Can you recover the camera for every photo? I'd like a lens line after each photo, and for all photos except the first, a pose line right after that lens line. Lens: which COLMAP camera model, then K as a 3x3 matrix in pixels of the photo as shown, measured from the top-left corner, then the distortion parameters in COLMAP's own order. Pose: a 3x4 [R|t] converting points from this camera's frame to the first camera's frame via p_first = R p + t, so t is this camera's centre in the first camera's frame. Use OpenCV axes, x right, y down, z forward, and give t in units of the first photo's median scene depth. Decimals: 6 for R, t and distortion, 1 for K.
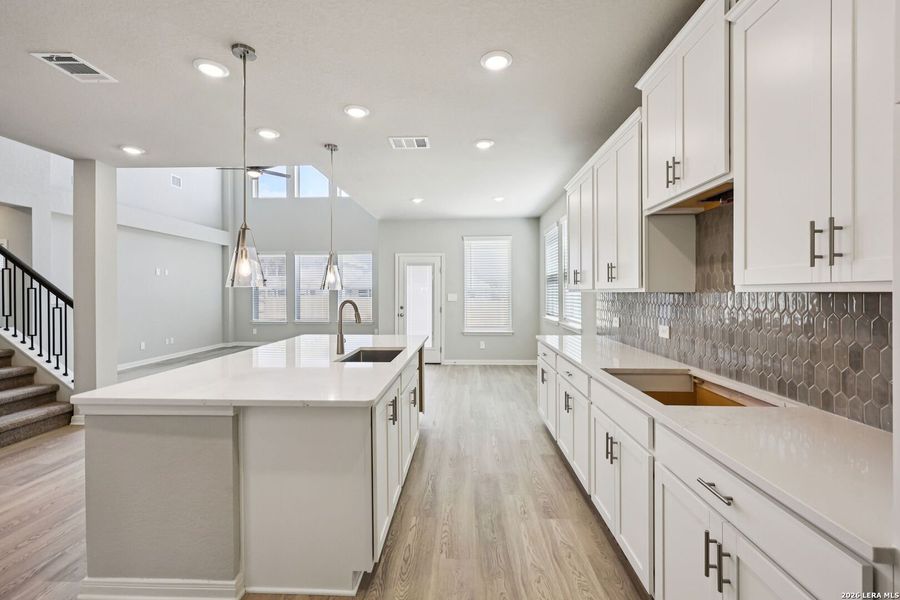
lens RADIAL K [[376.3, 0, 450.6], [0, 376.3, 292.7], [0, 0, 1]] dist [-0.000103, 0.000082]
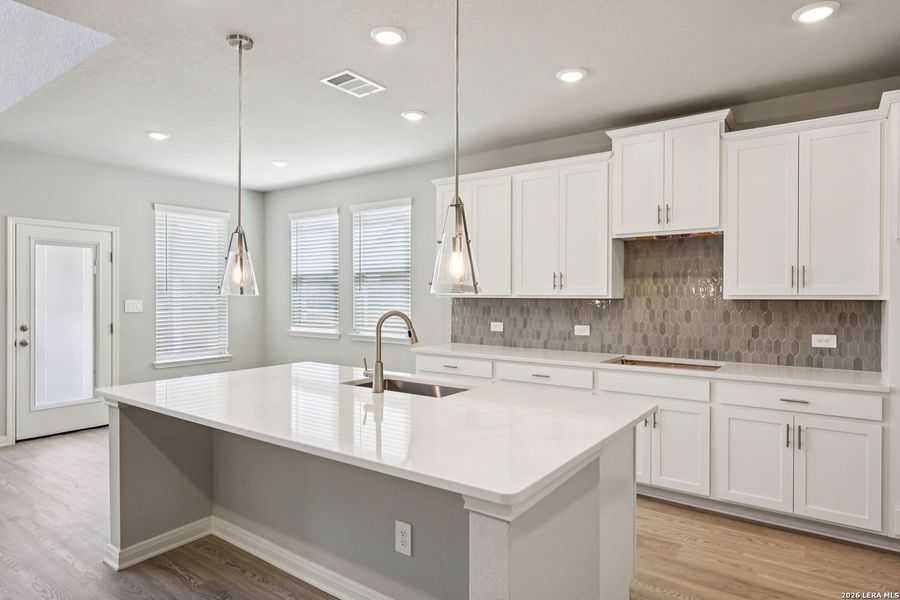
lens RADIAL K [[526.2, 0, 450.0], [0, 526.2, 300.0], [0, 0, 1]] dist [0.002038, 0.000512]
pose [[0.552379, -0.007256, 0.833562, -1.141210], [-0.000460, 0.999959, 0.009009, -0.011018], [-0.833593, -0.005360, 0.552353, 0.431822]]
